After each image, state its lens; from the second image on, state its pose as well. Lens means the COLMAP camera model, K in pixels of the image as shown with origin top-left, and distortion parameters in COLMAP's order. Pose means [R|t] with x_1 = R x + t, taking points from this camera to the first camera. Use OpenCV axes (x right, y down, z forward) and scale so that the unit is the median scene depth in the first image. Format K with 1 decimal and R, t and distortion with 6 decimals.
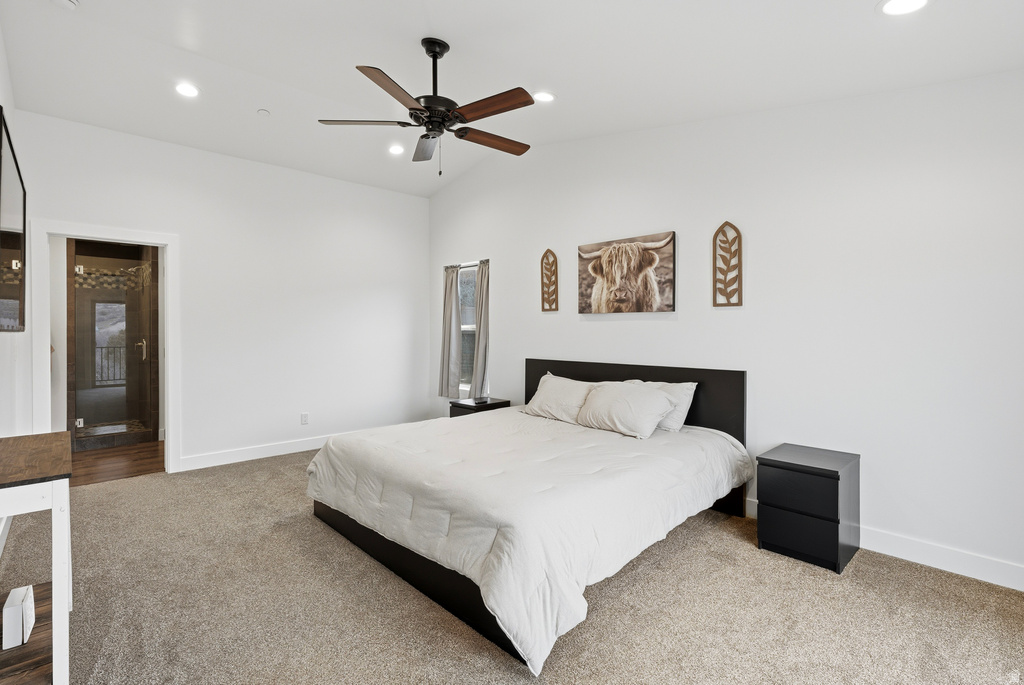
lens RADIAL K [[471.5, 0, 517.6], [0, 471.5, 338.6], [0, 0, 1]] dist [0.001612, 0.000210]
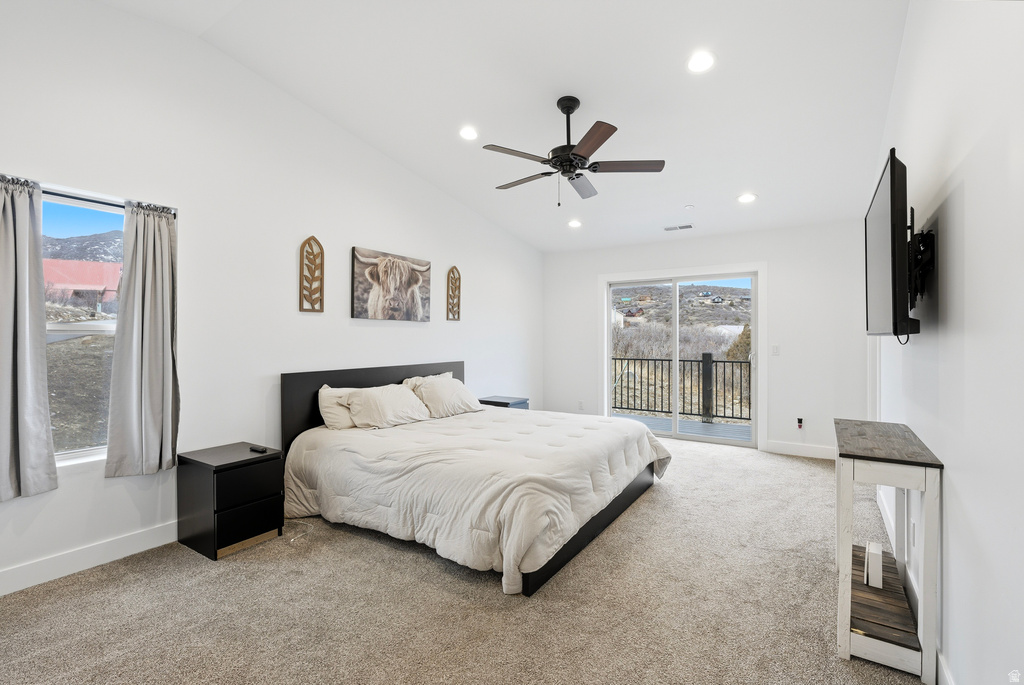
lens RADIAL K [[471.5, 0, 515.9], [0, 471.5, 338.2], [0, 0, 1]] dist [0.001612, 0.000210]
pose [[-0.235958, -0.015570, 0.971639, -0.919376], [0.001544, 0.999864, 0.016397, -0.028885], [-0.971762, 0.005369, -0.235902, 0.963422]]
